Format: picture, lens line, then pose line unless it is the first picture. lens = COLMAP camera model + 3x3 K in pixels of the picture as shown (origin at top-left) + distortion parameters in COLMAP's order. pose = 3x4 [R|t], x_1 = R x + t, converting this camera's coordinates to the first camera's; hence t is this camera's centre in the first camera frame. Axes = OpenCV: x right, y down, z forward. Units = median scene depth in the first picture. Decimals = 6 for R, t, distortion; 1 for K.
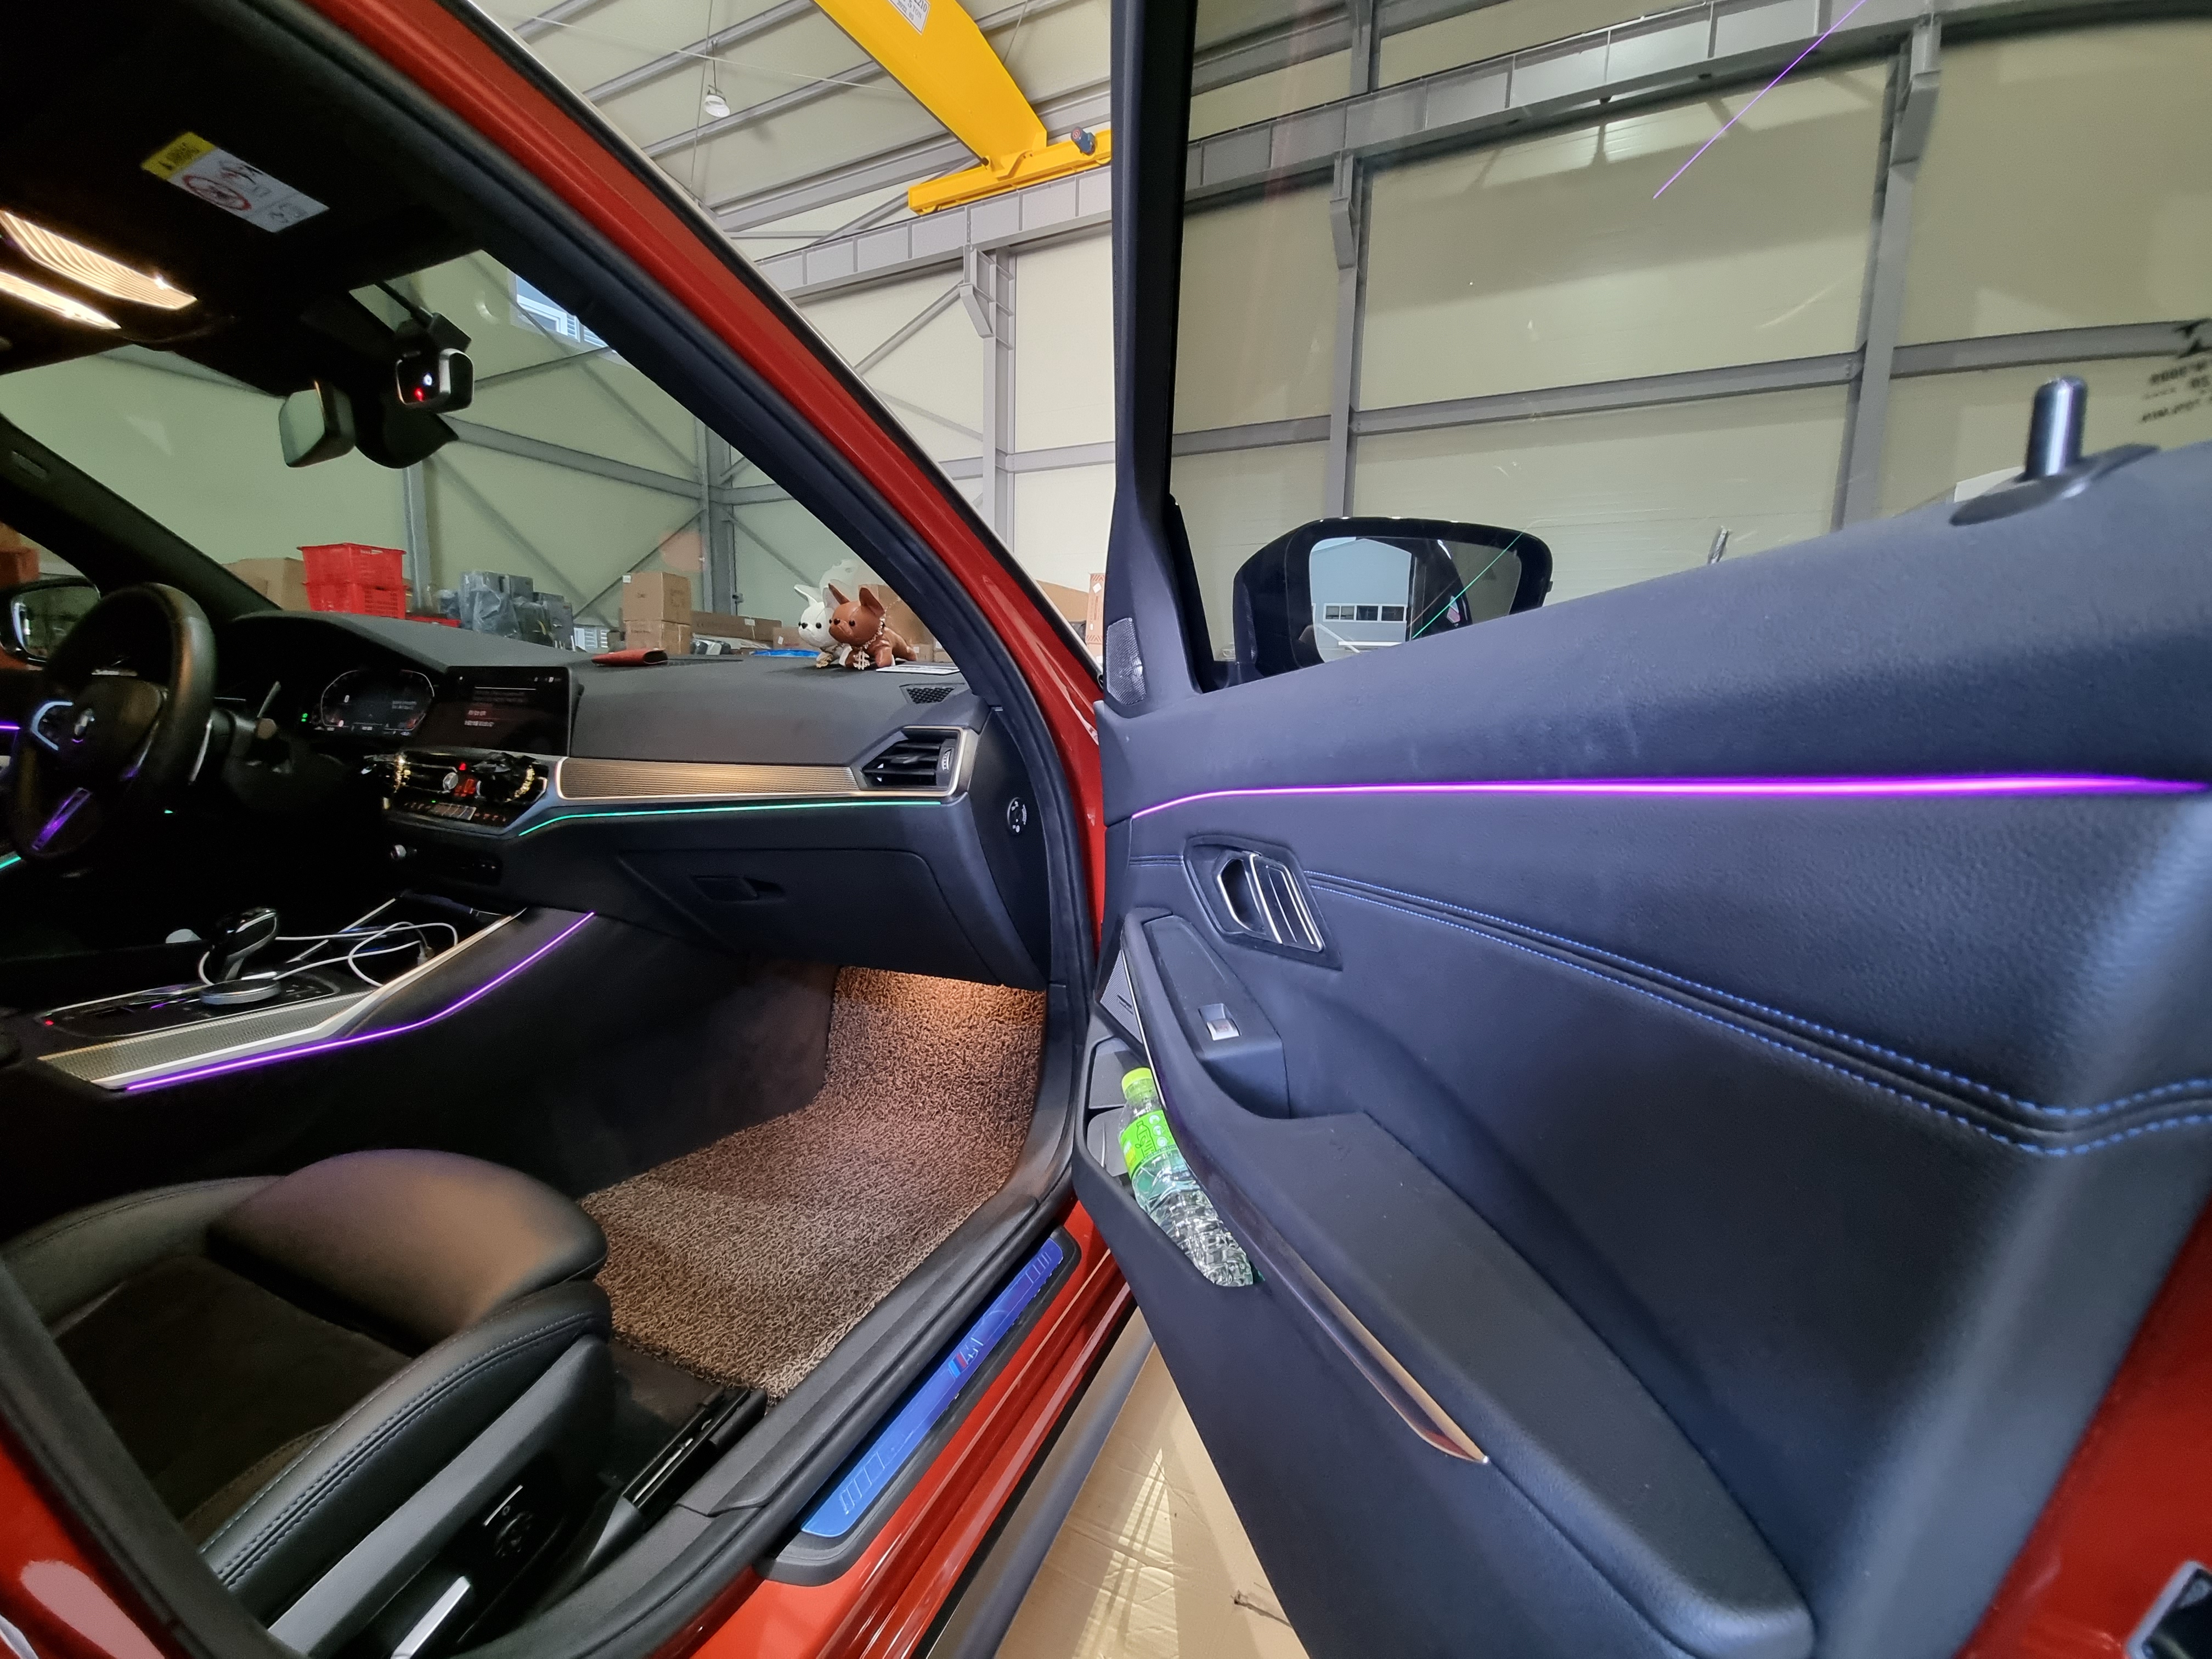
lens RADIAL K [[883.3, 0, 1115.4], [0, 883.3, 827.3], [0, 0, 1]] dist [0.019598, -0.018752]
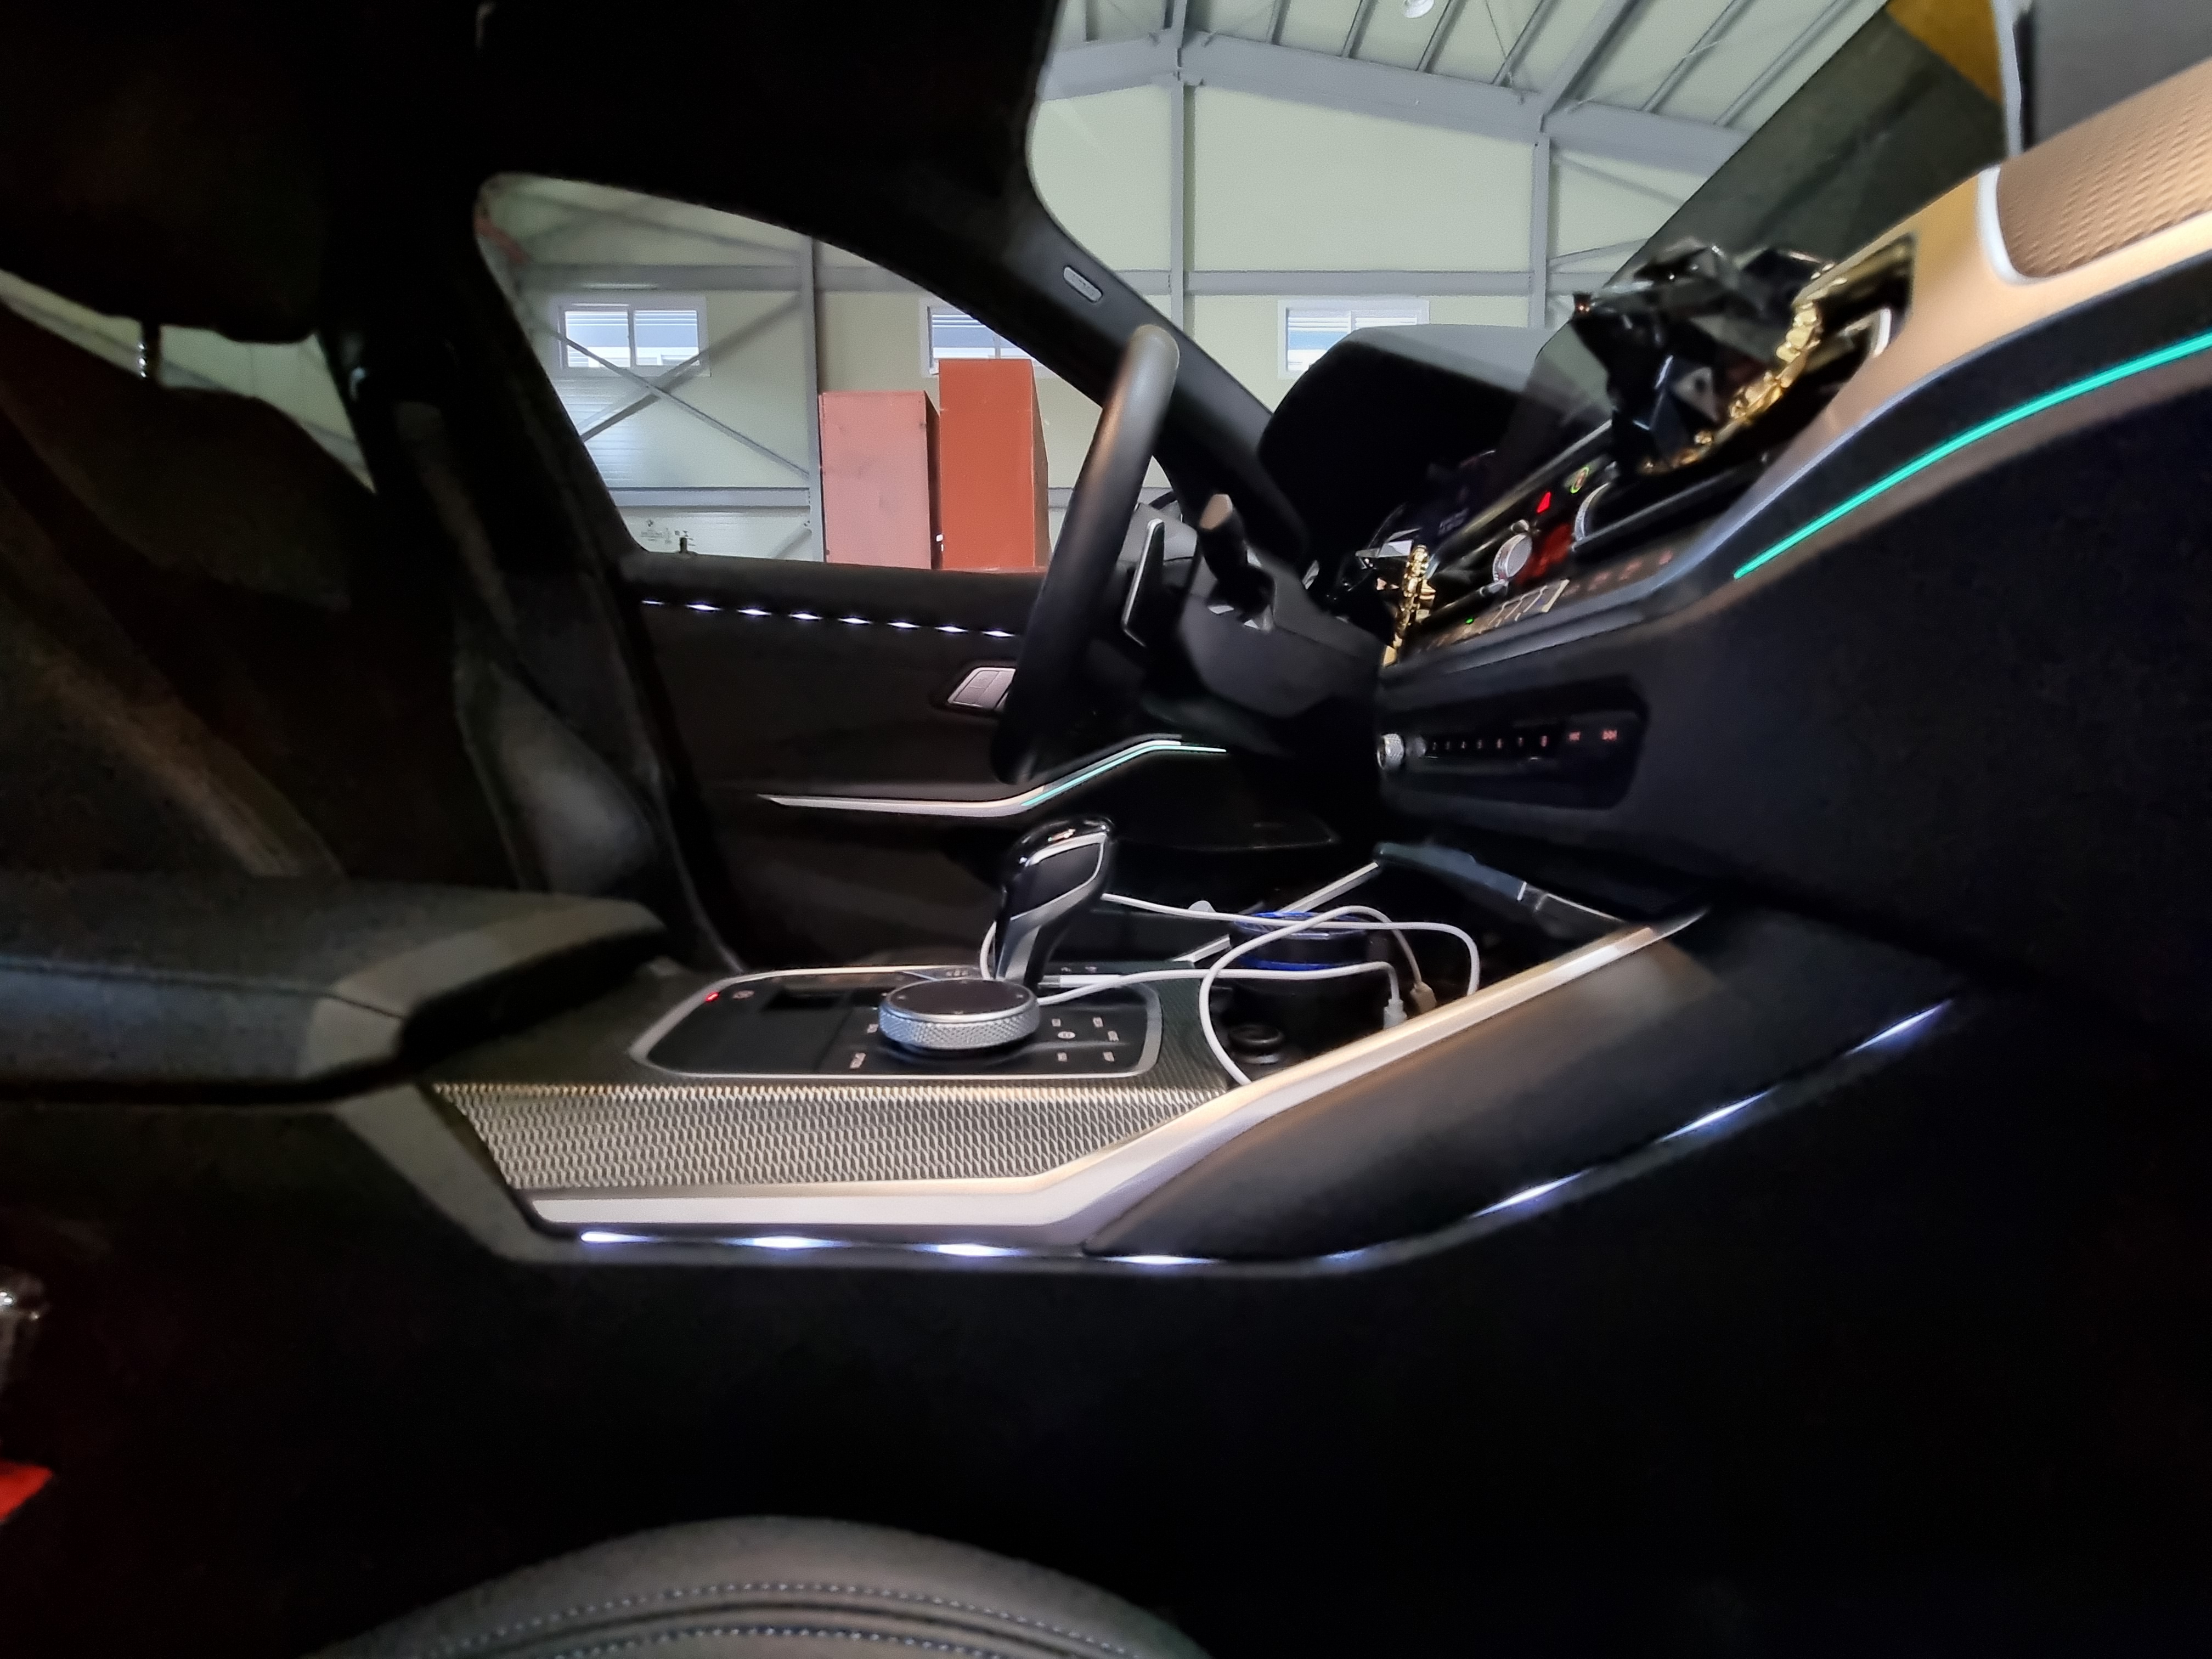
lens RADIAL K [[883.3, 0, 1115.4], [0, 883.3, 827.3], [0, 0, 1]] dist [0.019598, -0.018752]
pose [[0.468726, 0.042652, -0.882313, -0.521854], [-0.094164, 0.995555, -0.001898, 0.083843], [0.878310, 0.083972, 0.470659, 0.729712]]
